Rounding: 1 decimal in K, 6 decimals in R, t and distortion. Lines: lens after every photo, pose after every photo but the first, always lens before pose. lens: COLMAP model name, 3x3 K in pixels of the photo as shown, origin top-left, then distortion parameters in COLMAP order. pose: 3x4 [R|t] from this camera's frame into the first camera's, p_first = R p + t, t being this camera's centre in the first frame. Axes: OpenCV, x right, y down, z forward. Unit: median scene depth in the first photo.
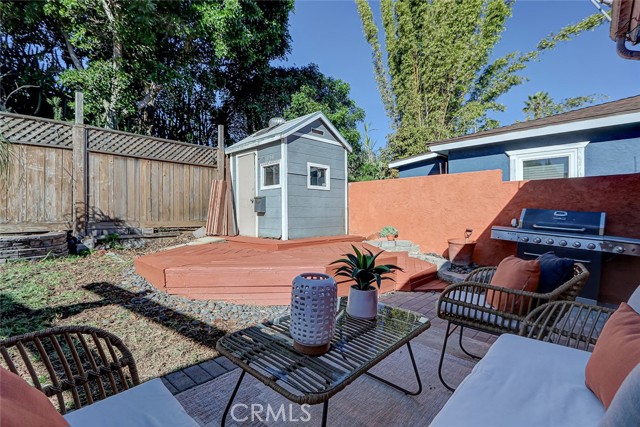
lens RADIAL K [[294.6, 0, 320.7], [0, 294.6, 213.8], [0, 0, 1]] dist [0.004639, -0.001676]
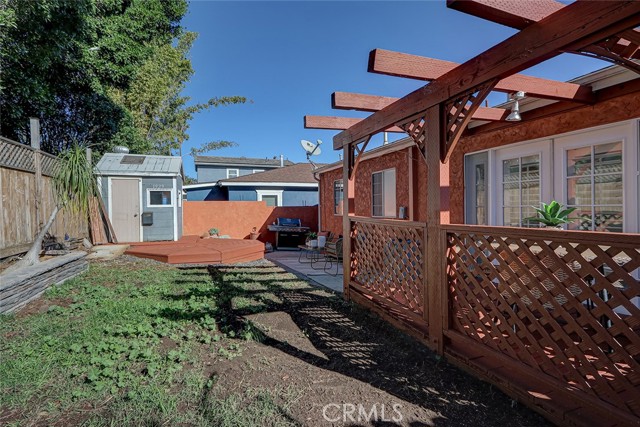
lens RADIAL K [[294.6, 0, 320.0], [0, 294.6, 213.4], [0, 0, 1]] dist [0.004639, -0.001676]
pose [[0.414741, -0.015356, 0.909810, -1.165263], [0.017934, 0.999801, 0.008700, -0.052485], [-0.909763, 0.012708, 0.414934, -0.322367]]
